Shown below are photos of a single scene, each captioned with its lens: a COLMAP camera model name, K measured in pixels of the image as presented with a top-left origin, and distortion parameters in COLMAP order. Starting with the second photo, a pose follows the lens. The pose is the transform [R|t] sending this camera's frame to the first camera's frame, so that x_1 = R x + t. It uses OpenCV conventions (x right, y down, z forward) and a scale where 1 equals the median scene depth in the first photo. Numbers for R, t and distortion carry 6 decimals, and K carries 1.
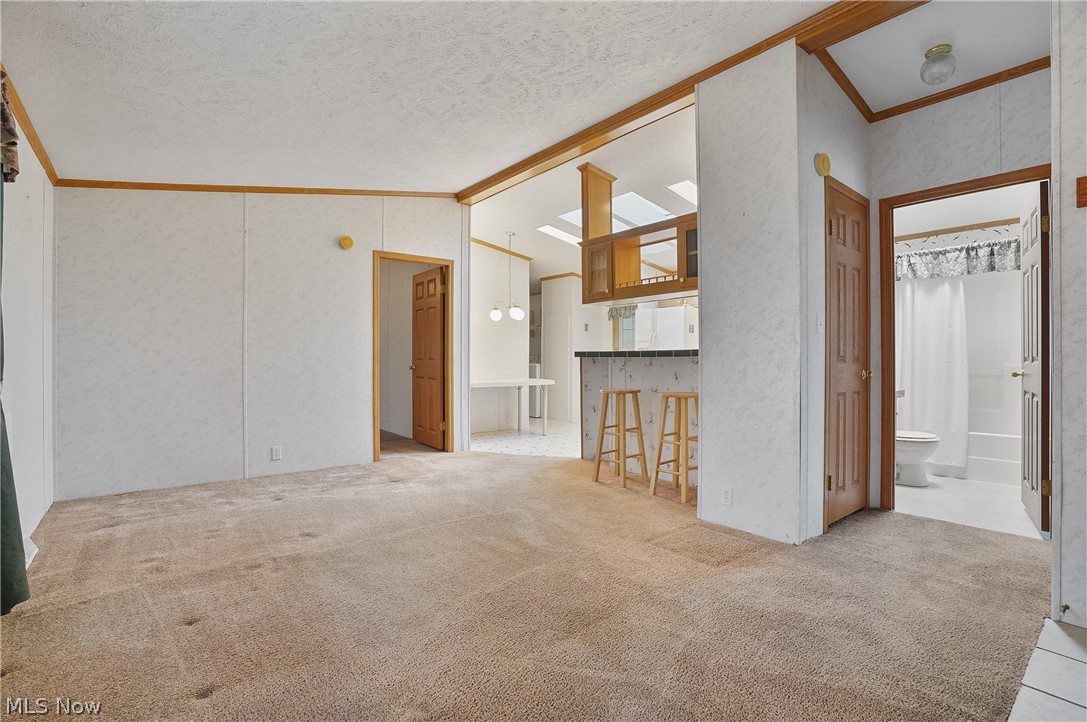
lens RADIAL K [[511.3, 0, 541.0], [0, 511.3, 349.8], [0, 0, 1]] dist [-0.064593, 0.031021]
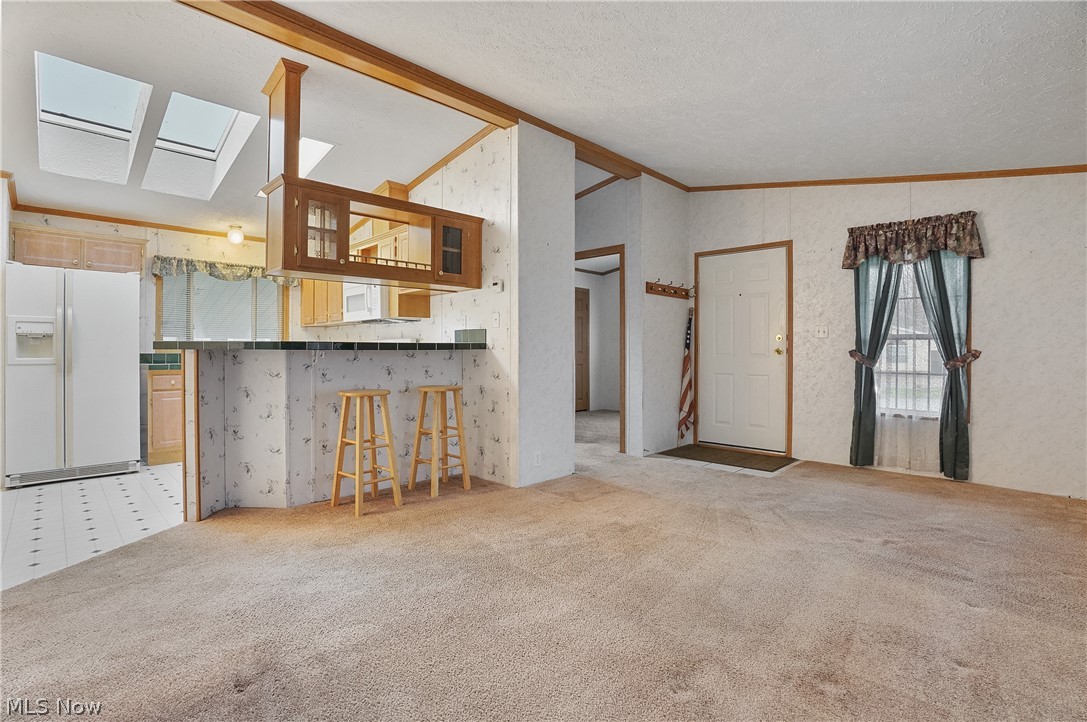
lens RADIAL K [[511.3, 0, 541.0], [0, 511.3, 349.8], [0, 0, 1]] dist [-0.064593, 0.031021]
pose [[-0.116072, 0.000088, 0.993241, -0.667779], [-0.015287, 0.999881, -0.001875, 0.011052], [-0.993123, -0.015401, -0.116057, 0.823664]]
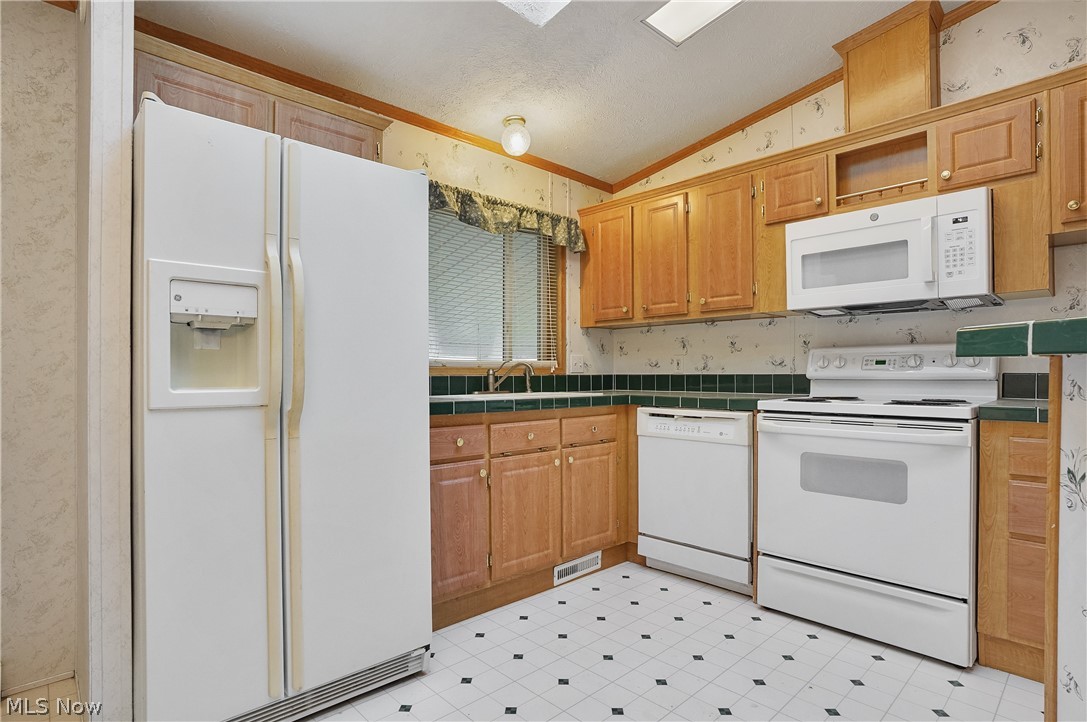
lens RADIAL K [[554.0, 0, 544.5], [0, 554.0, 373.0], [0, 0, 1]] dist [-0.018334, 0.001277]
pose [[-0.101542, 0.001253, 0.994830, 0.053230], [-0.013471, 0.999906, -0.002635, 0.028684], [-0.994740, -0.013669, -0.101516, 1.545517]]
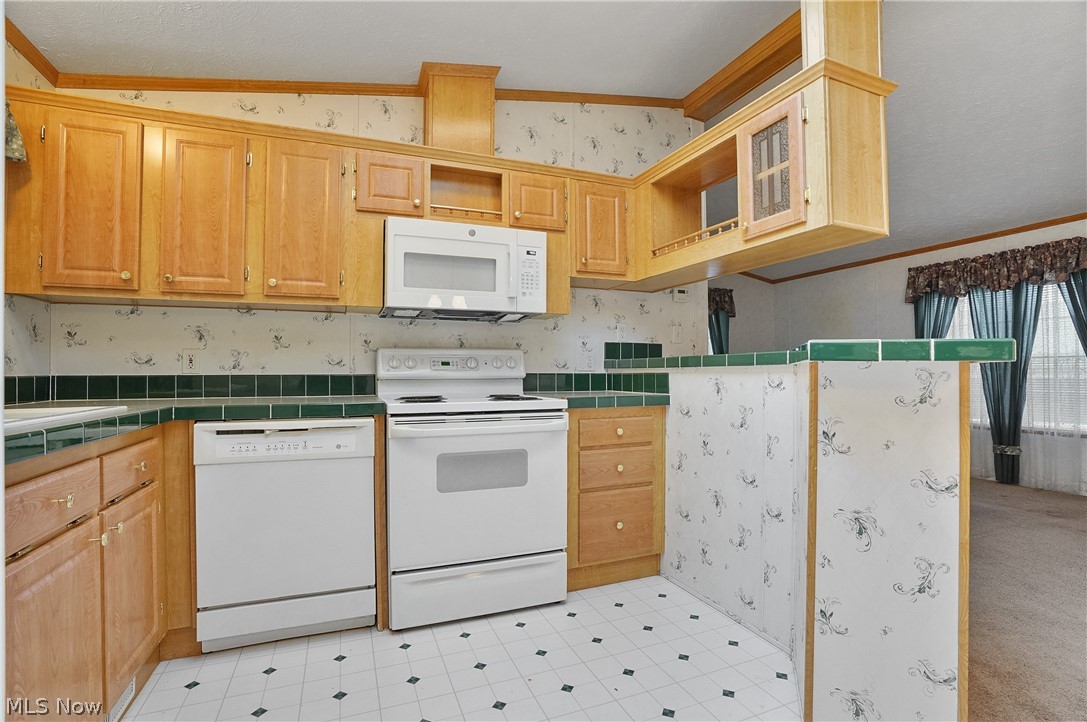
lens RADIAL K [[513.6, 0, 543.5], [0, 513.6, 361.0], [0, 0, 1]] dist [-0.067111, 0.028962]
pose [[-0.958677, 0.009174, 0.284349, 0.333507], [-0.001401, 0.999316, -0.036963, 0.030490], [-0.284494, -0.035834, -0.958008, 1.683845]]
